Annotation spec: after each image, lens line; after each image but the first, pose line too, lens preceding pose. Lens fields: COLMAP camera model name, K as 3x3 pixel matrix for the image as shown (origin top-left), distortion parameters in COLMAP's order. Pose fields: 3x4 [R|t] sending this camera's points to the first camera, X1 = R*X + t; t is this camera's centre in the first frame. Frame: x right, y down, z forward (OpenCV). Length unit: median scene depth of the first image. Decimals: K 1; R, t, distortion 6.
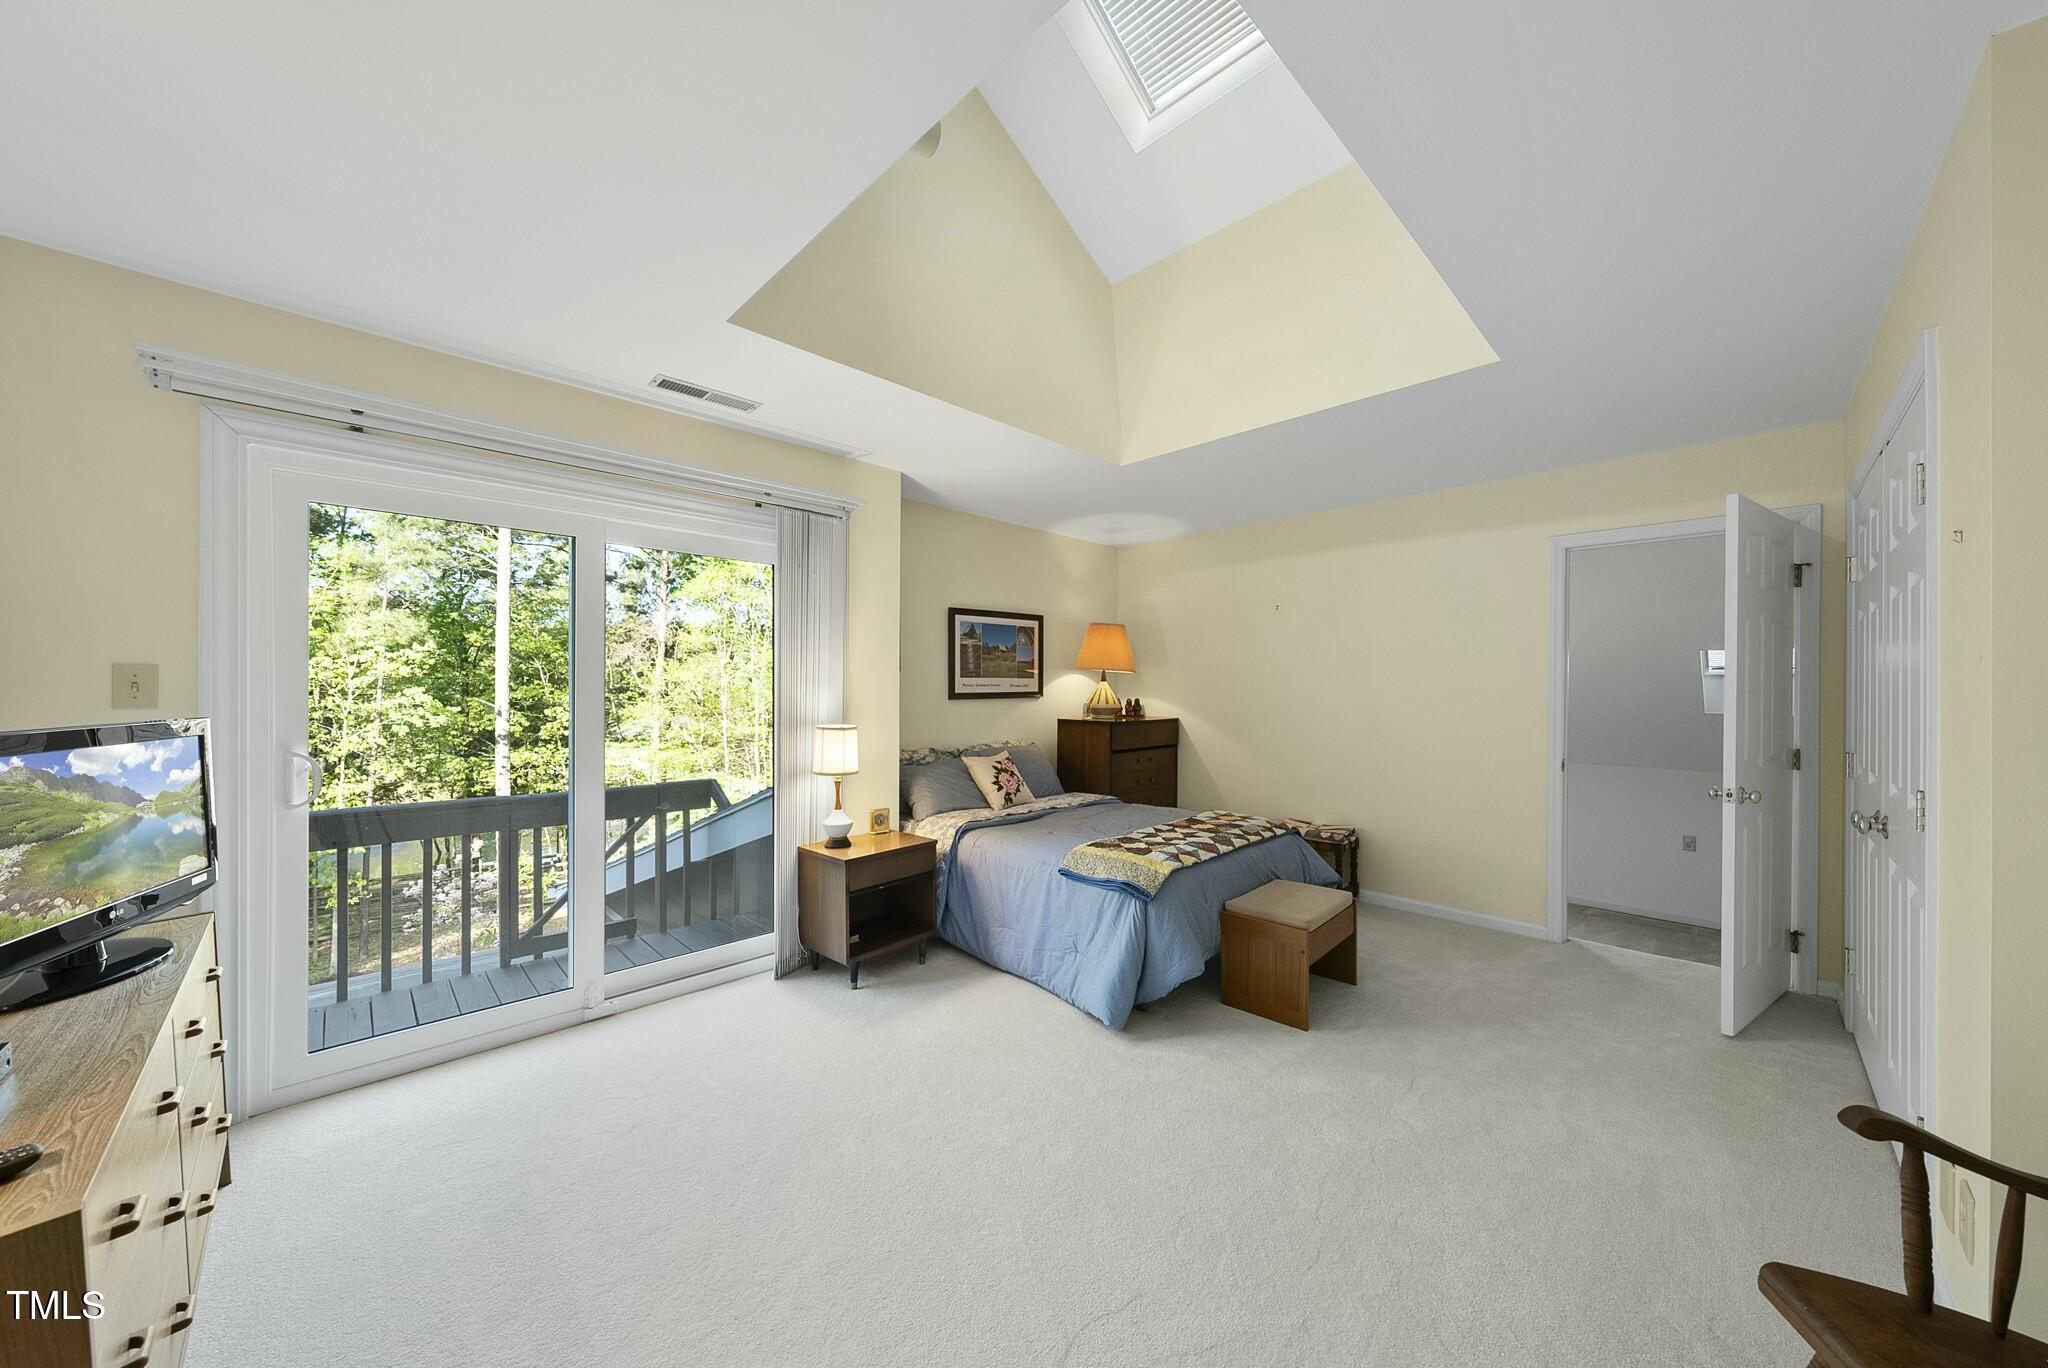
lens RADIAL K [[703.9, 0, 1034.4], [0, 703.9, 690.2], [0, 0, 1]] dist [-0.002800, 0.001183]
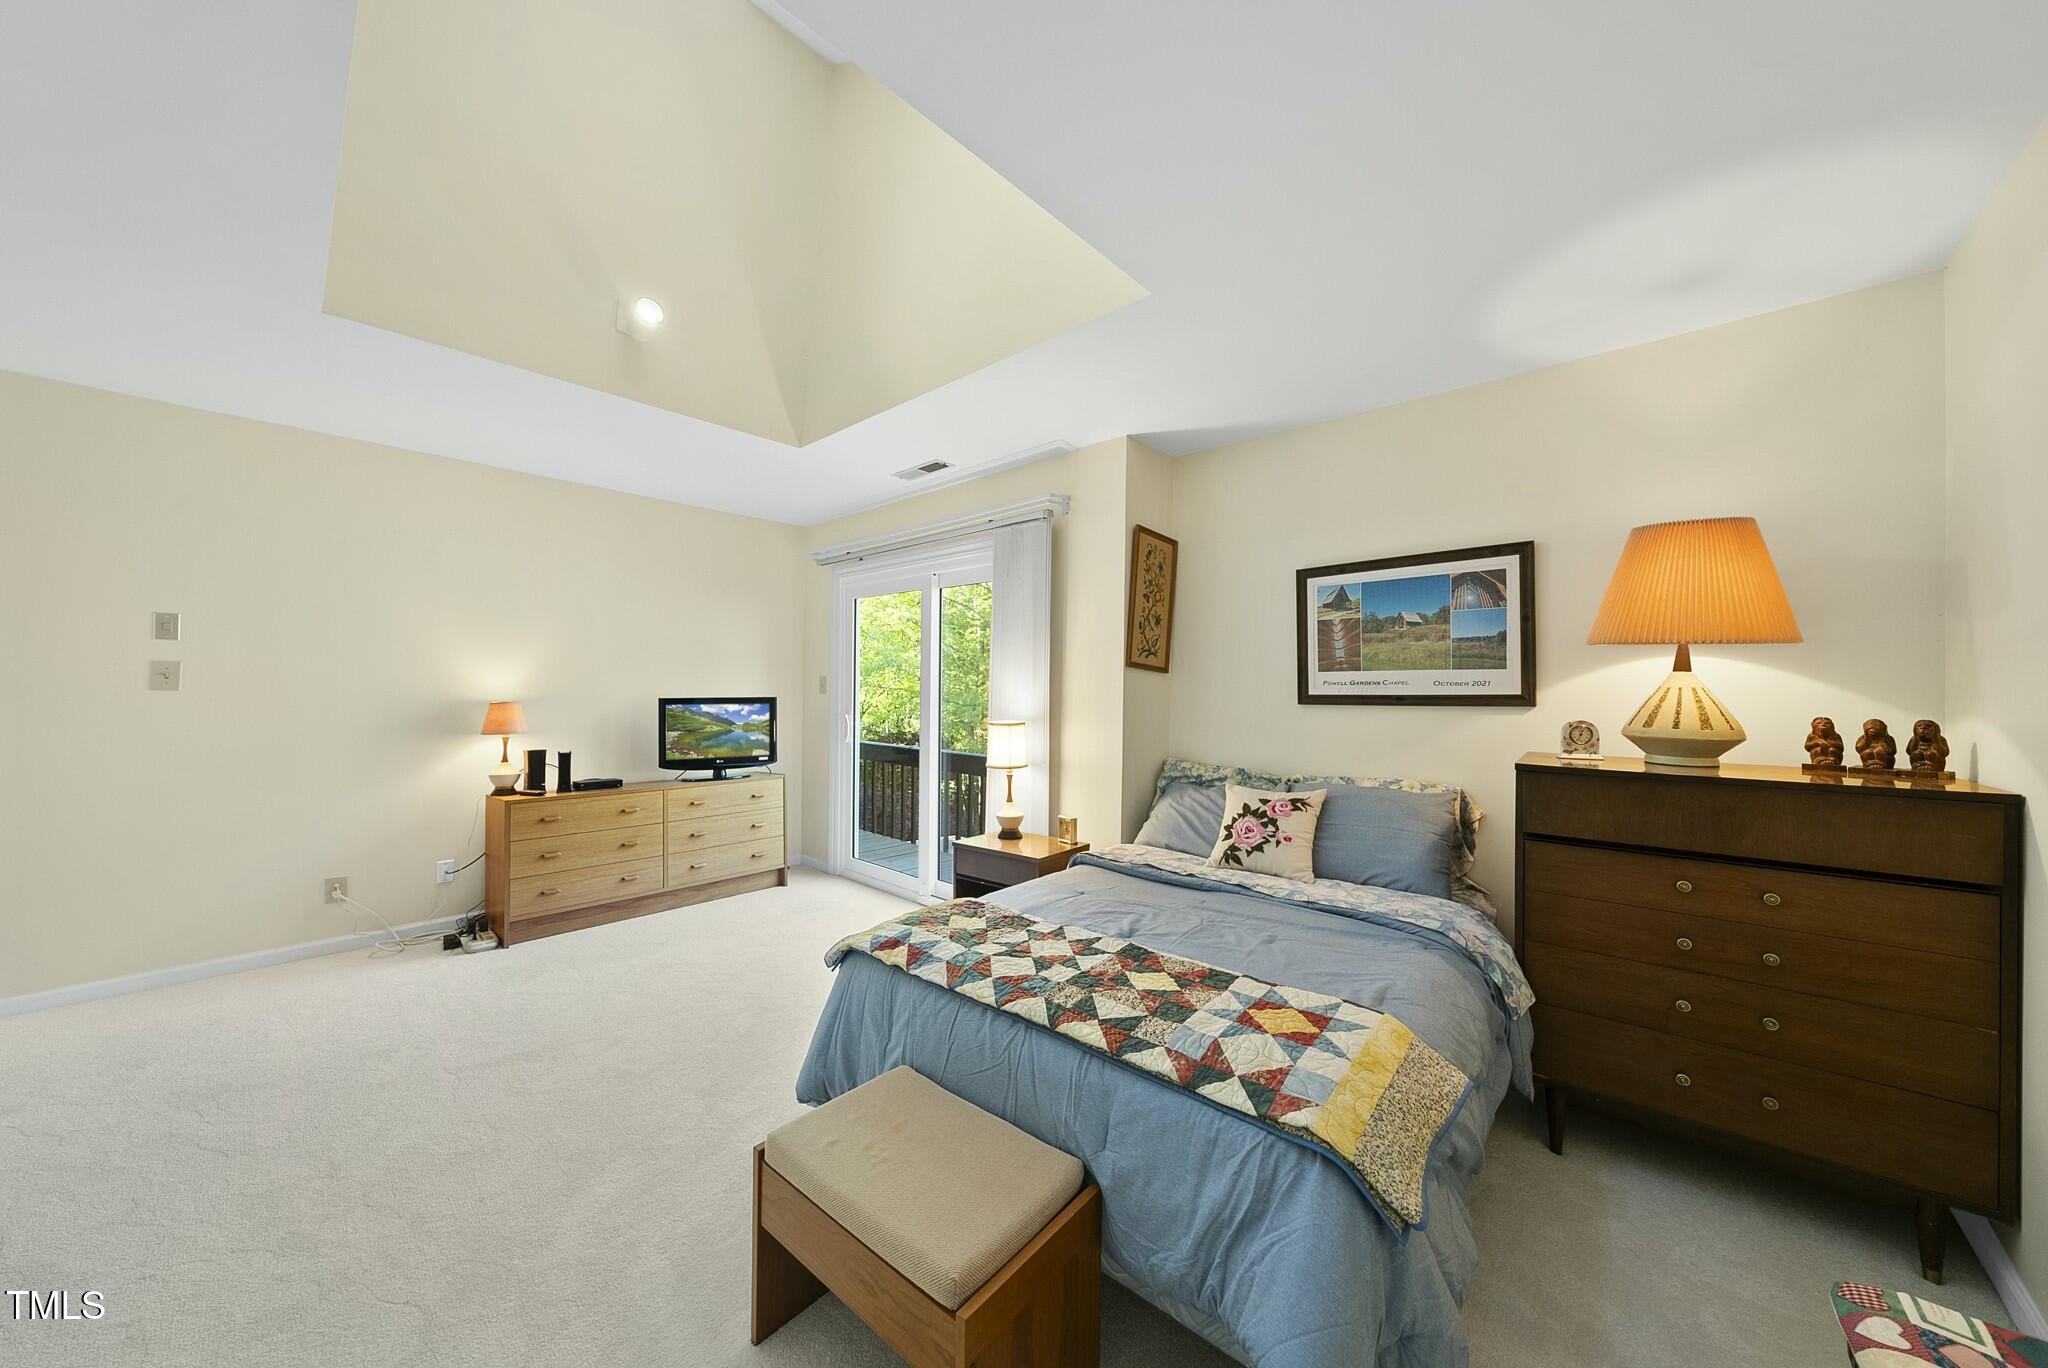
lens RADIAL K [[703.9, 0, 1037.9], [0, 703.9, 684.0], [0, 0, 1]] dist [-0.002800, 0.001183]
pose [[0.073491, -0.017633, -0.997140, 0.523090], [-0.018619, 0.999645, -0.019049, 0.010901], [0.997122, 0.019966, 0.073137, 0.675823]]
